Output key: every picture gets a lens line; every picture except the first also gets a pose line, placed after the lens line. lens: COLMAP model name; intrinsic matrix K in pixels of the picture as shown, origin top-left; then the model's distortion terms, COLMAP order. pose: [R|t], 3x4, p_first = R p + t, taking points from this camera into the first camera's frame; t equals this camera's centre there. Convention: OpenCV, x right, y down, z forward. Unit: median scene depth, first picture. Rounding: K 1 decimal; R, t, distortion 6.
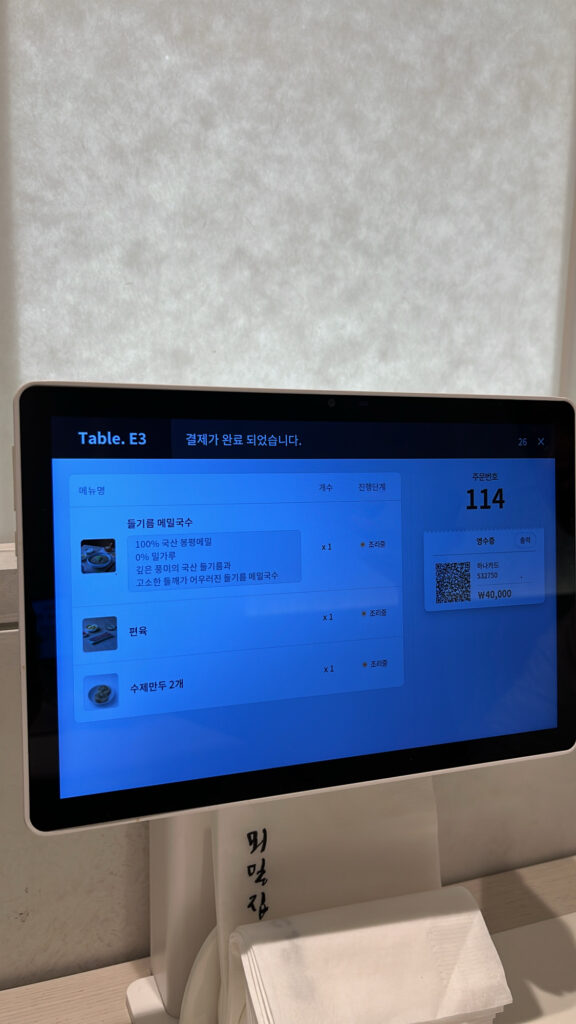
lens RADIAL K [[827.2, 0, 288.0], [0, 827.2, 512.0], [0, 0, 1]] dist [0.069396, -0.098483]
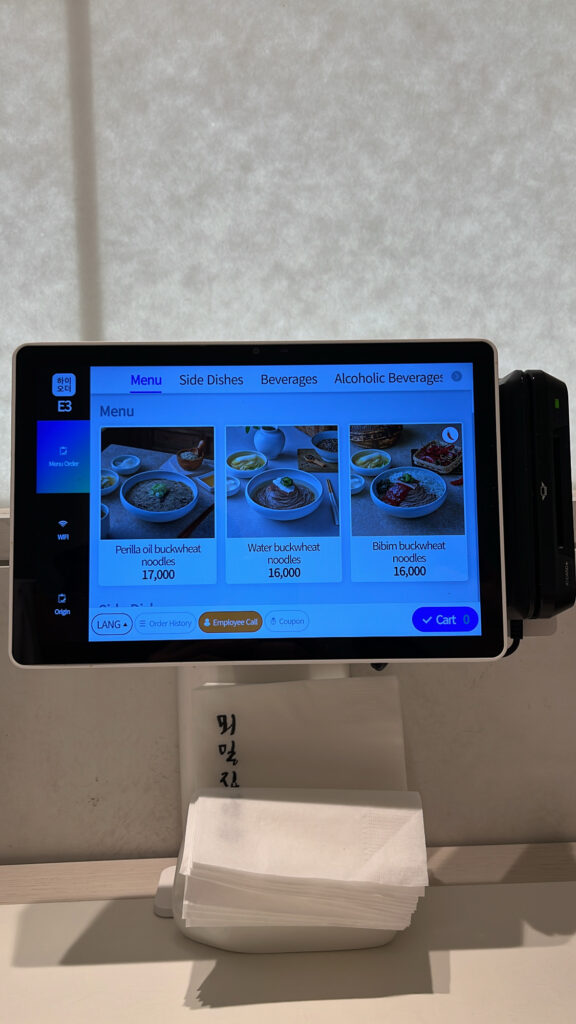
lens RADIAL K [[811.9, 0, 285.9], [0, 811.9, 507.6], [0, 0, 1]] dist [0.055568, -0.059167]
pose [[0.937412, -0.025881, -0.347259, 0.358354], [-0.010506, 0.994678, -0.102494, 0.160247], [0.348064, 0.099727, 0.932151, -0.071637]]
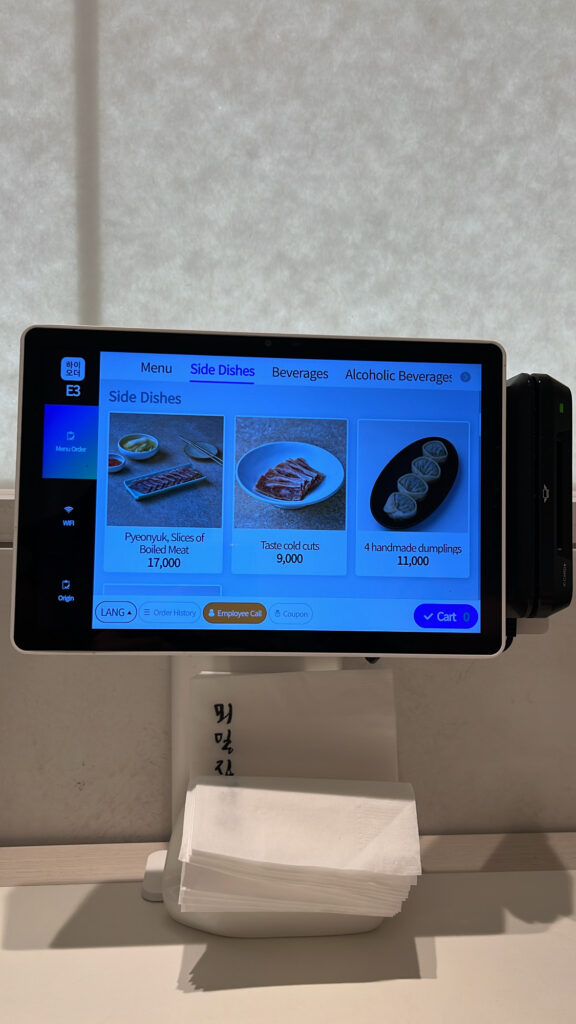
lens RADIAL K [[811.9, 0, 288.0], [0, 811.9, 512.0], [0, 0, 1]] dist [0.063167, -0.075015]
pose [[0.953650, 0.014606, -0.300562, 0.315403], [-0.040448, 0.995979, -0.079938, 0.153096], [0.298186, 0.088390, 0.950406, -0.092458]]
